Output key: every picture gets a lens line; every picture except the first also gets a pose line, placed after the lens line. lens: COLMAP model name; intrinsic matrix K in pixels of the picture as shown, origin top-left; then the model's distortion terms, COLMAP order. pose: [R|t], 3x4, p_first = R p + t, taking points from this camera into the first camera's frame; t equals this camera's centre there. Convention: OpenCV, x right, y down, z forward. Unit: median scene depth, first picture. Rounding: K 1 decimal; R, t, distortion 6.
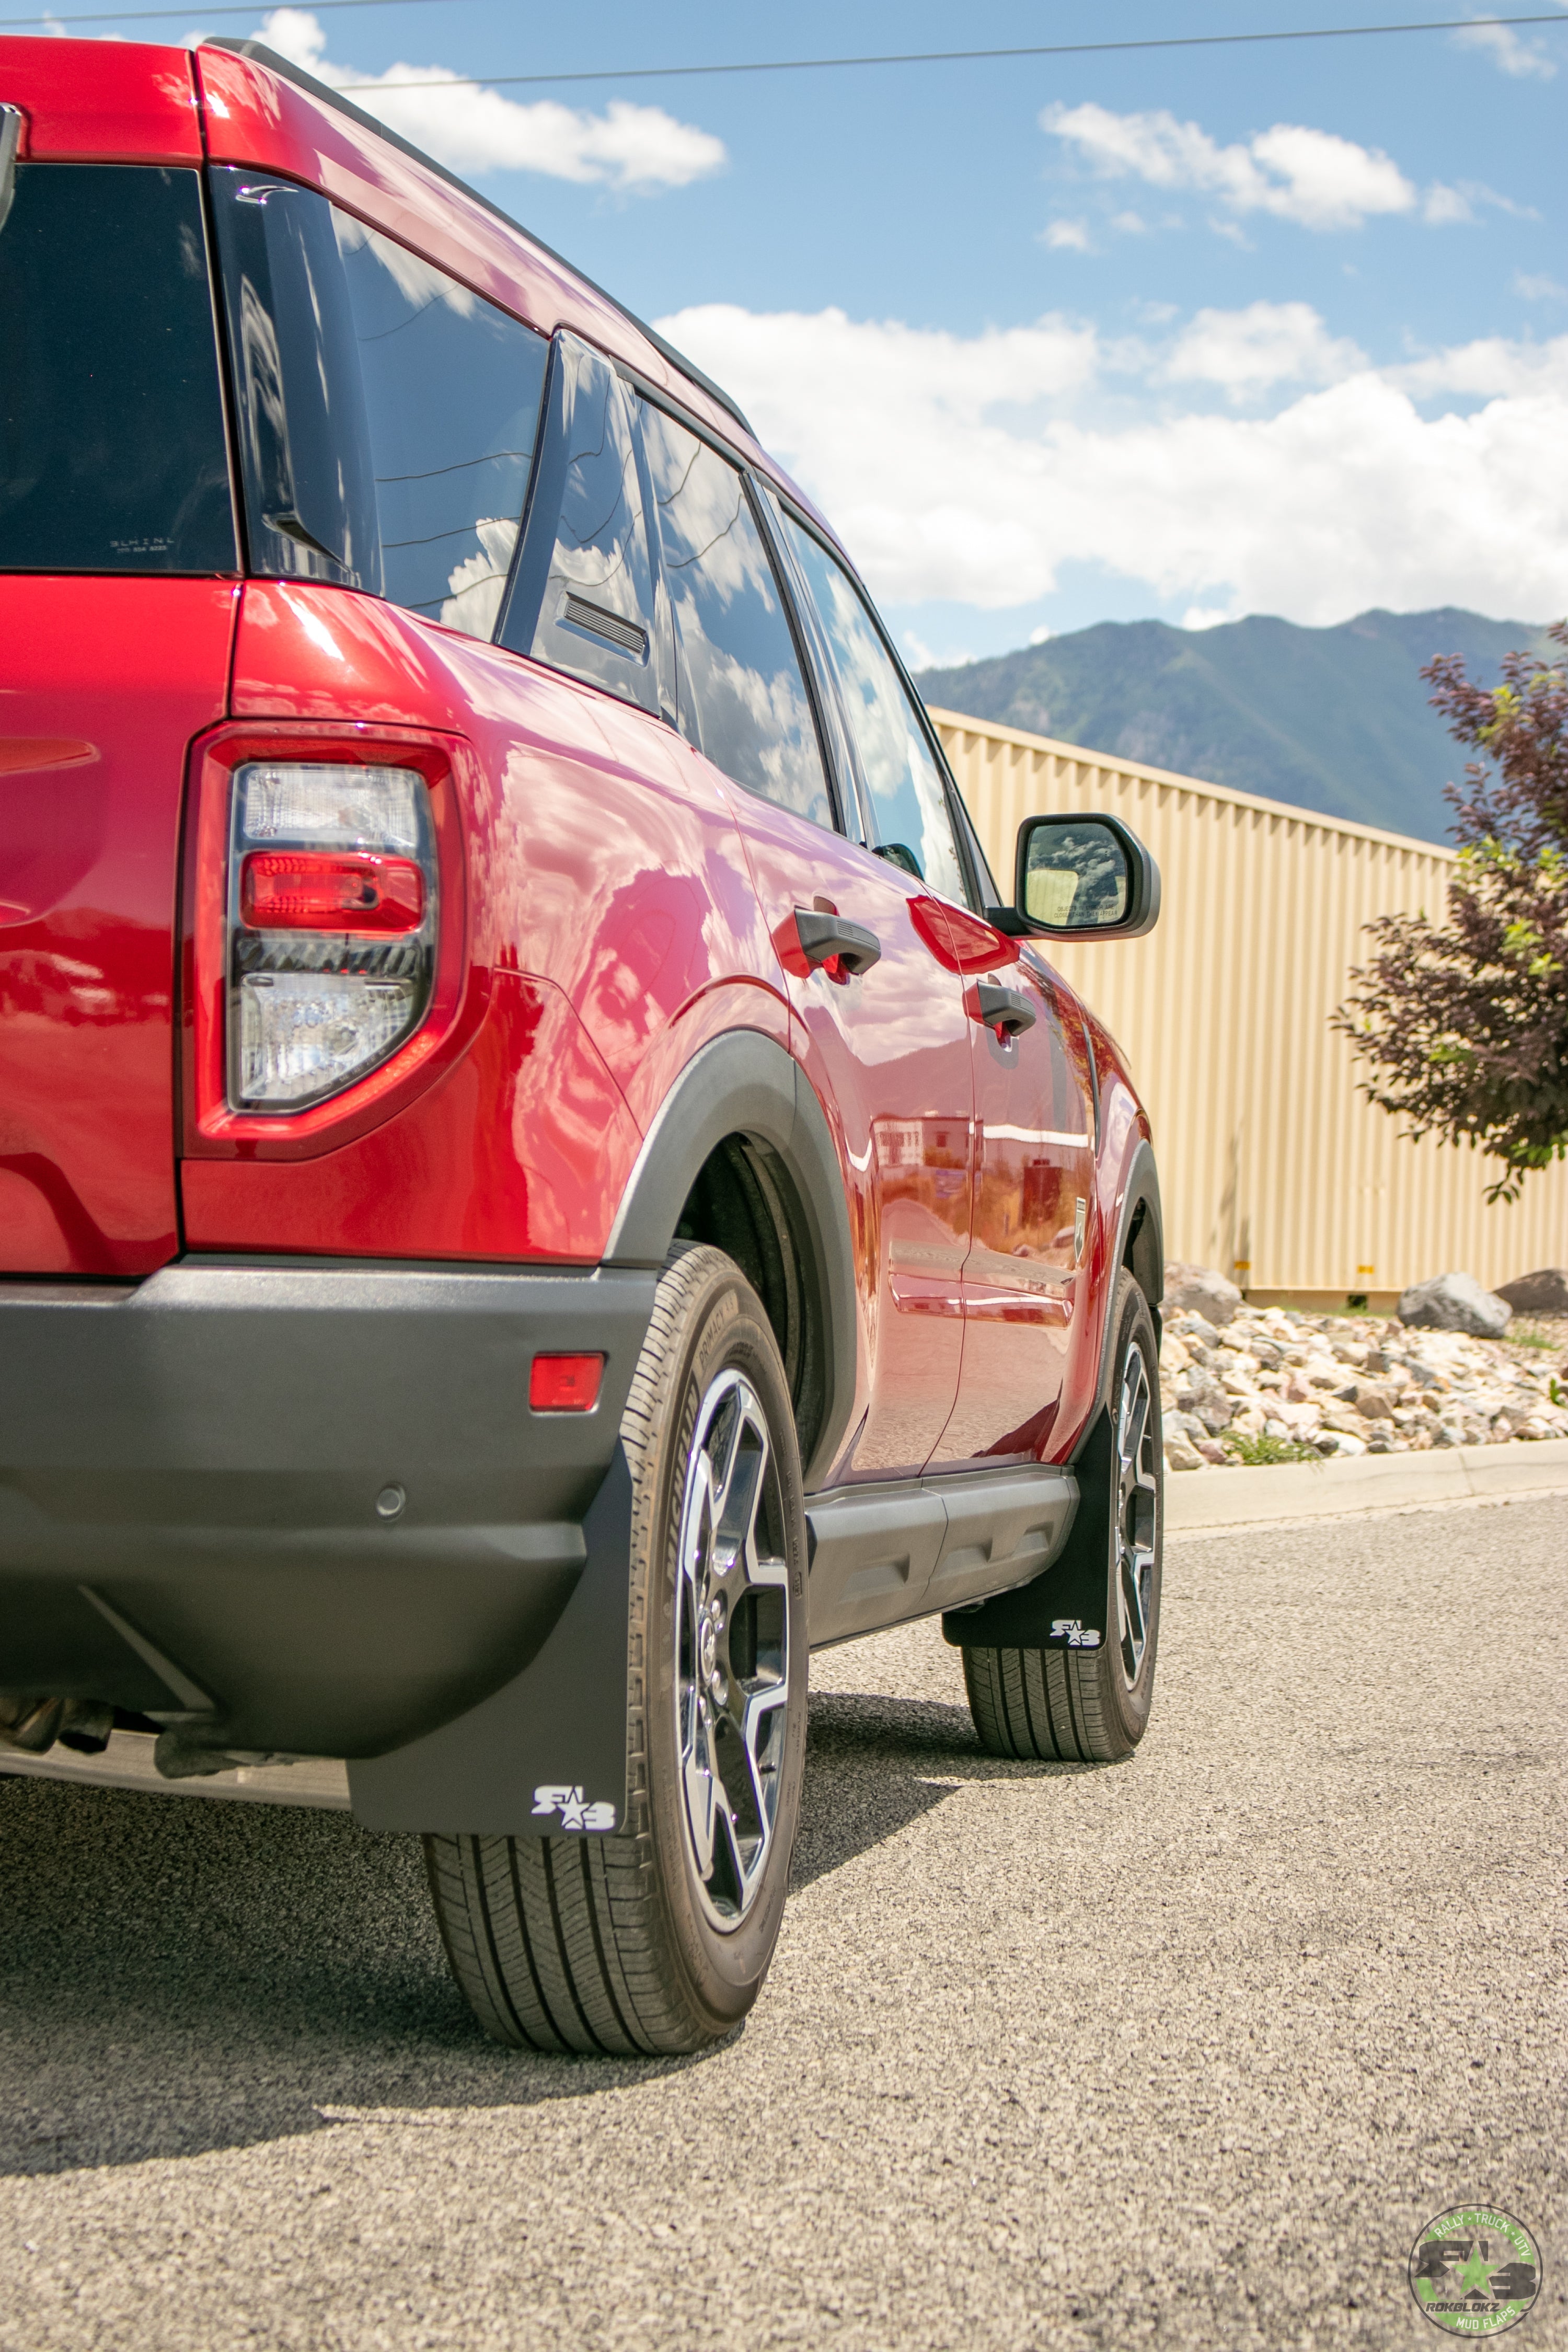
lens RADIAL K [[4431.7, 0, 769.9], [0, 4431.7, 1169.0], [0, 0, 1]] dist [-0.016657, 0.000000]
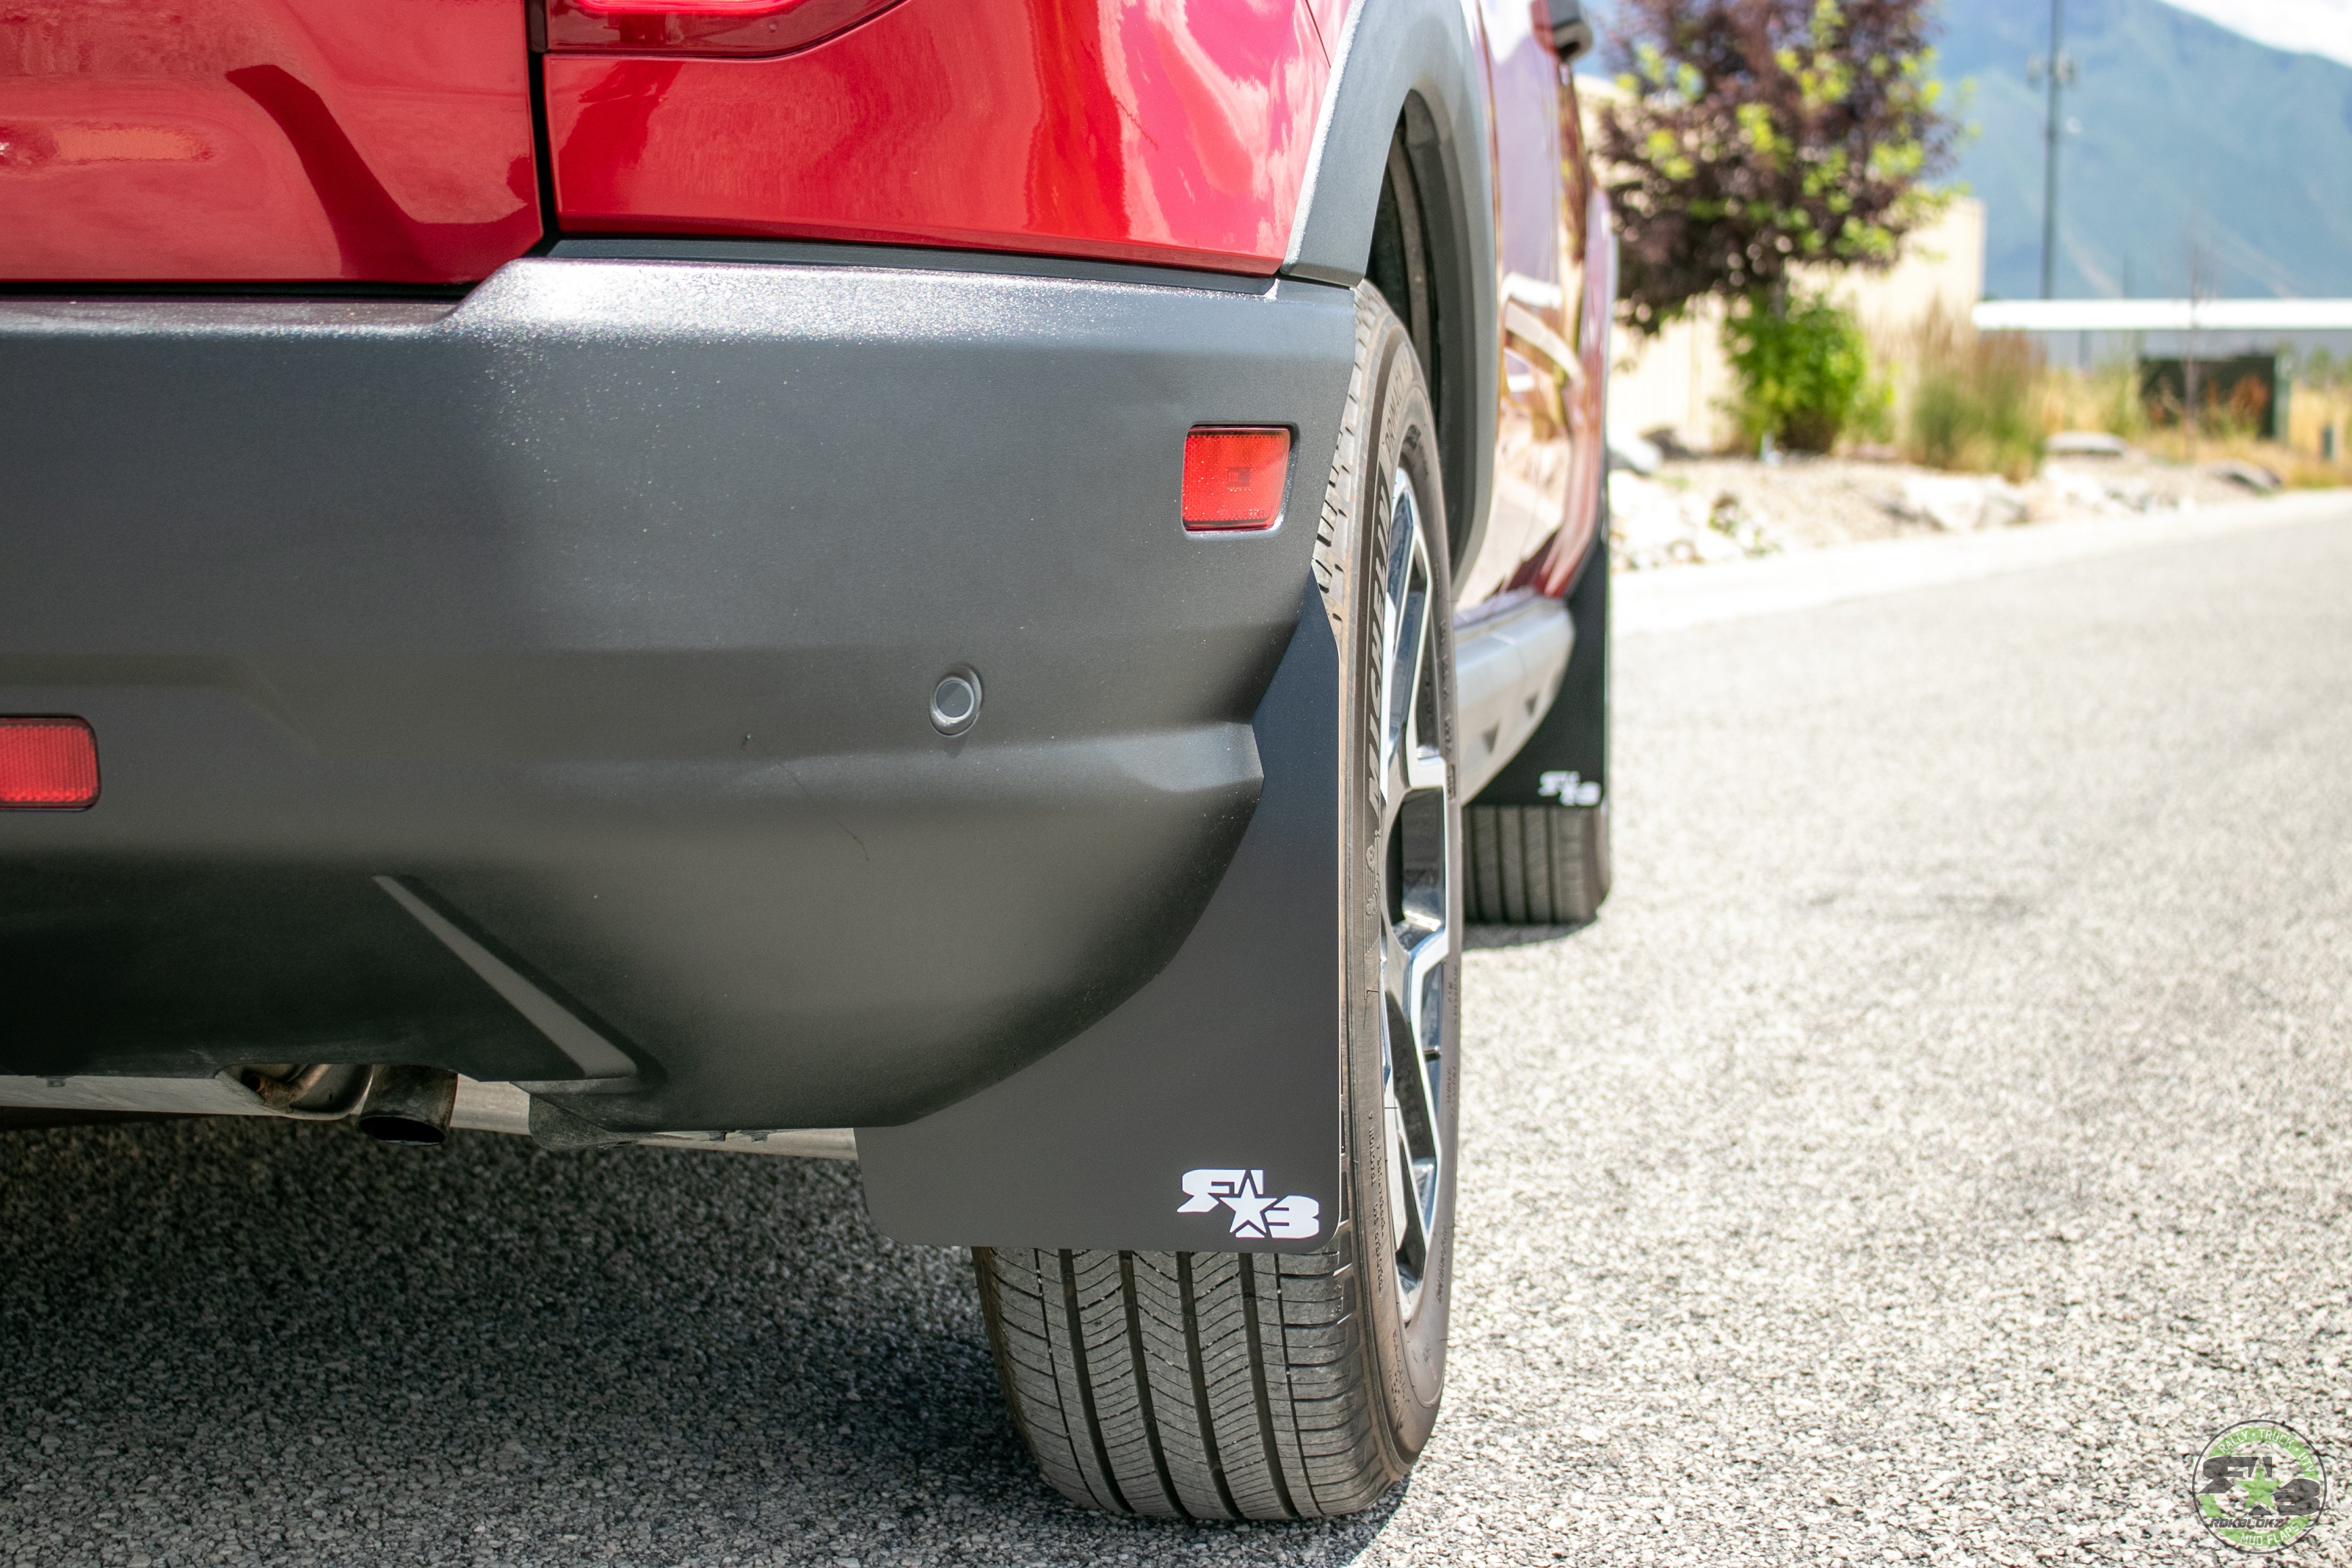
lens RADIAL K [[3786.7, 0, 1184.2], [0, 3786.7, 763.3], [0, 0, 1]] dist [-0.057799, 0.000000]
pose [[0.999036, -0.021685, 0.038166, -0.068027], [0.017347, 0.993722, 0.110528, 0.029094], [-0.040323, -0.109759, 0.993140, 0.487477]]
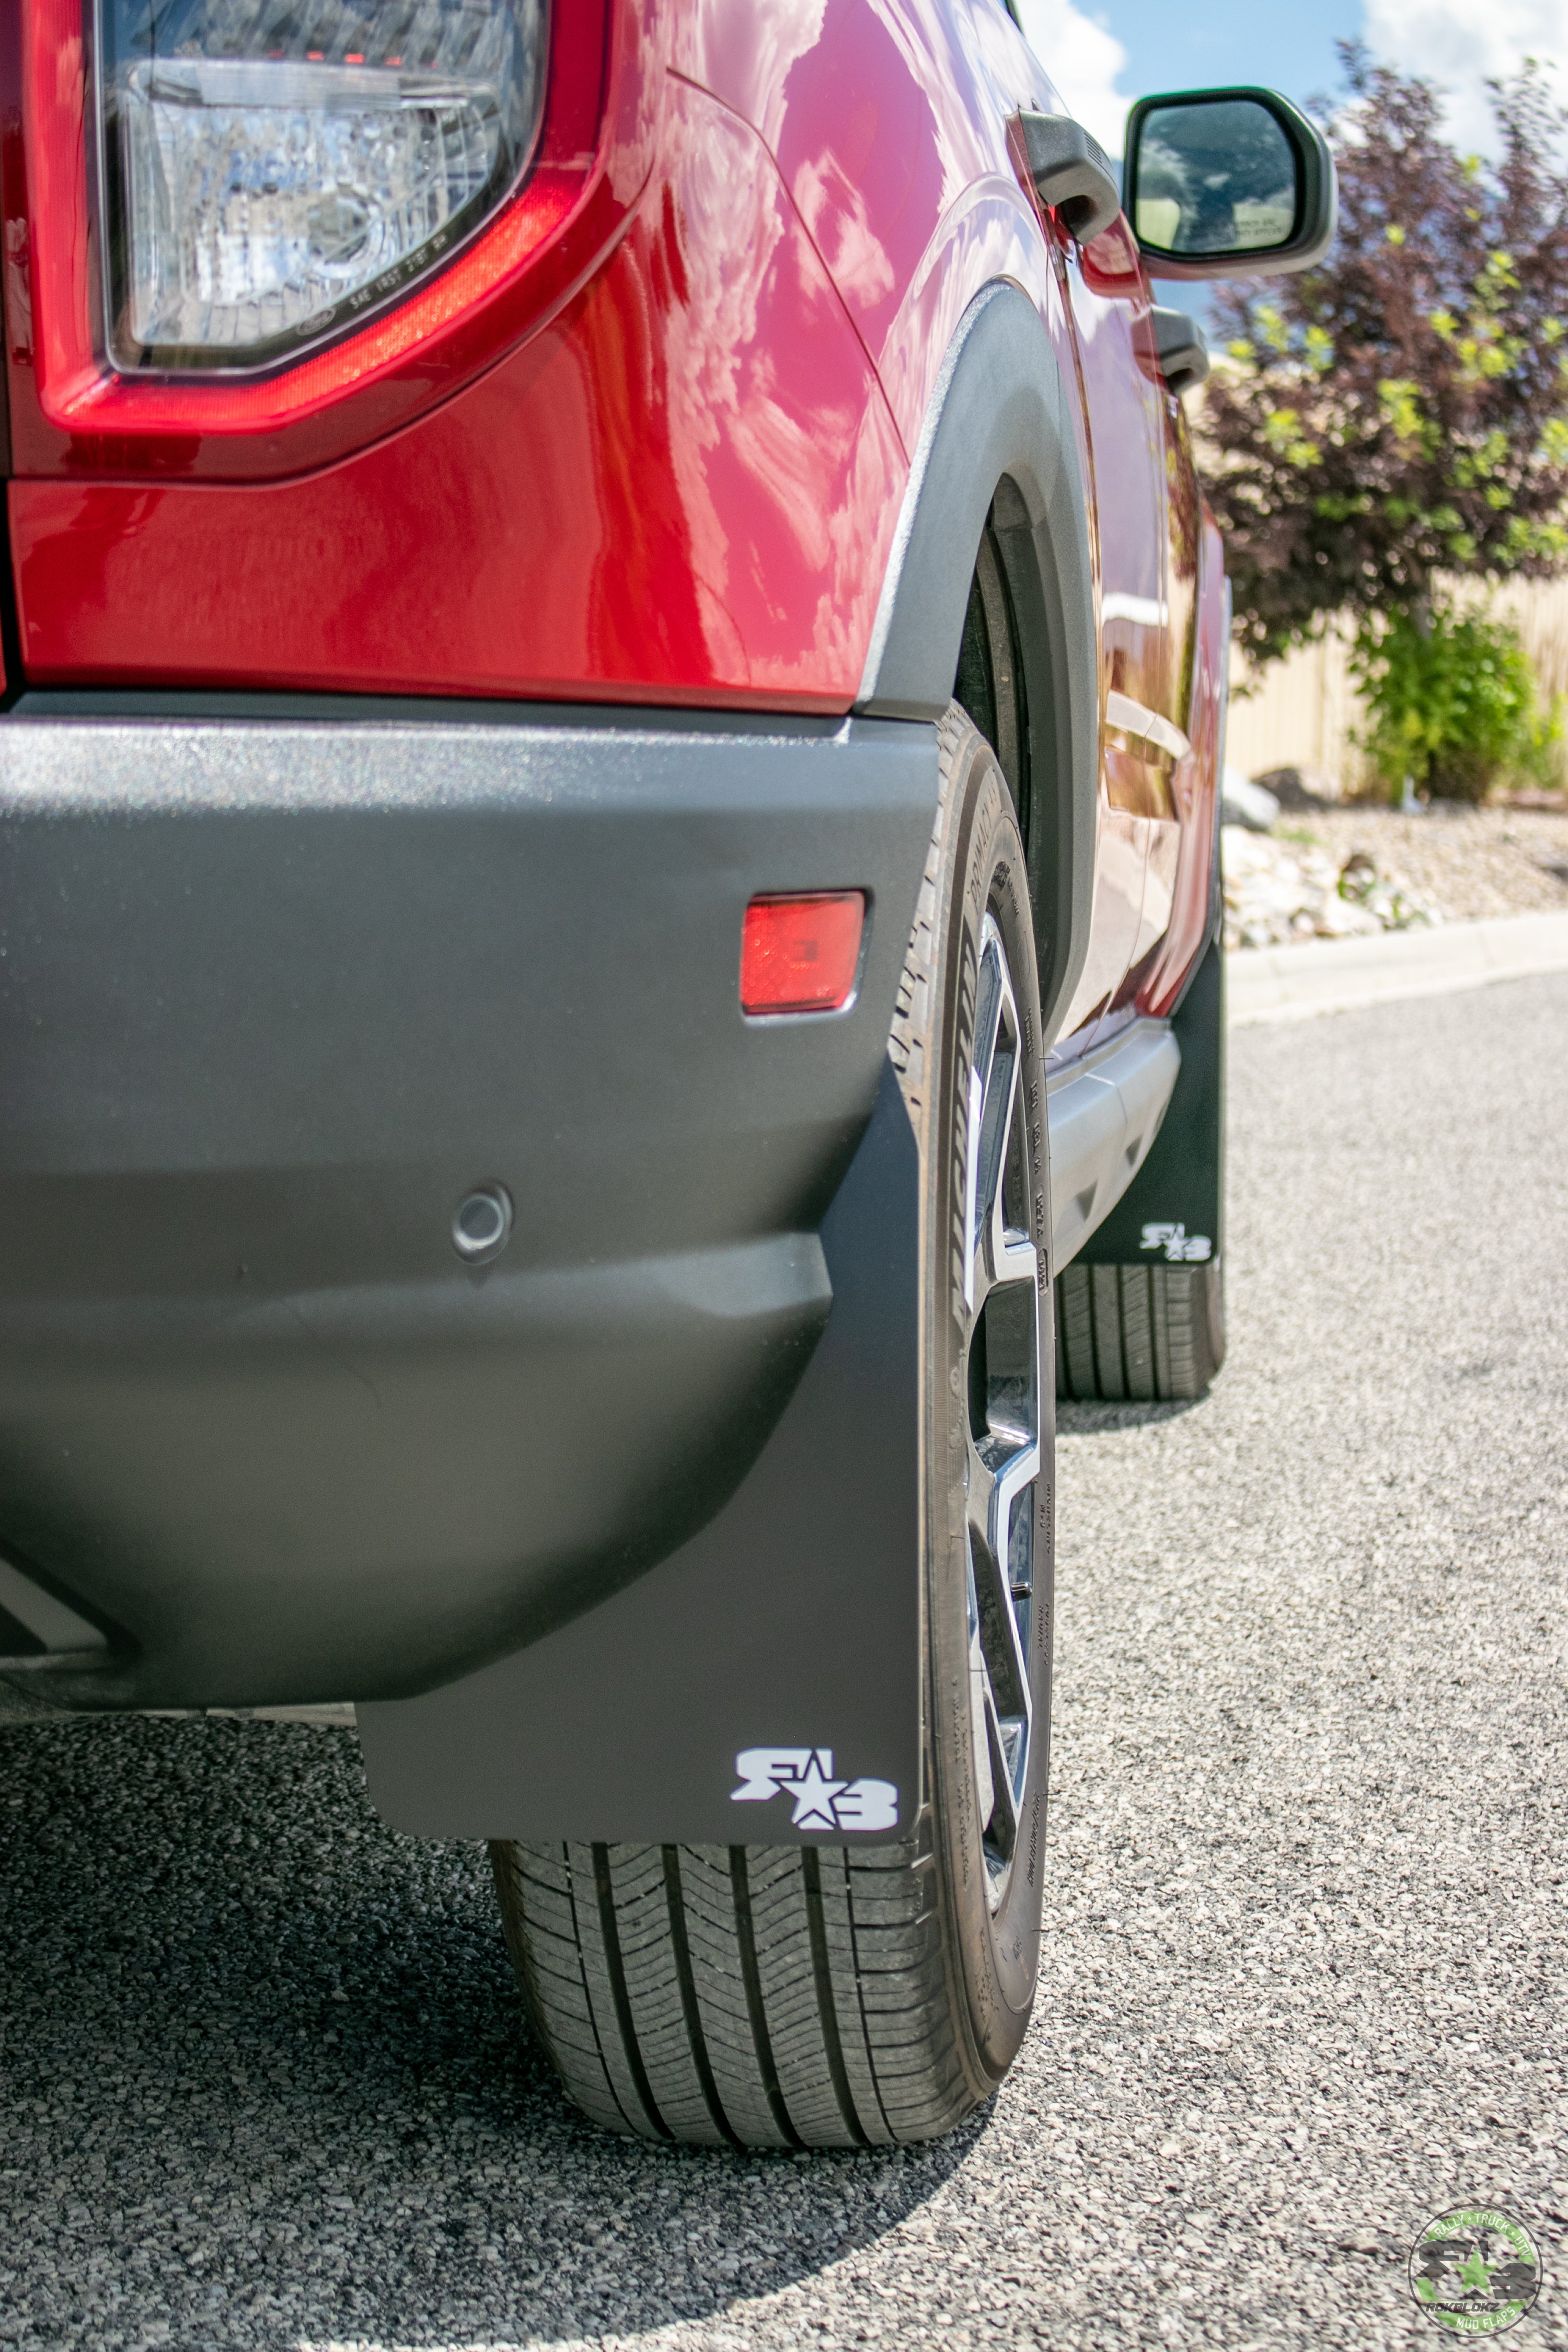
lens RADIAL K [[4574.1, 0, 796.4], [0, 4574.1, 1190.4], [0, 0, 1]] dist [0.020409, 0.000000]
pose [[0.998077, -0.021622, 0.058085, -0.072394], [0.014897, 0.993391, 0.113807, 0.015837], [-0.060161, -0.112723, 0.991804, 0.469477]]
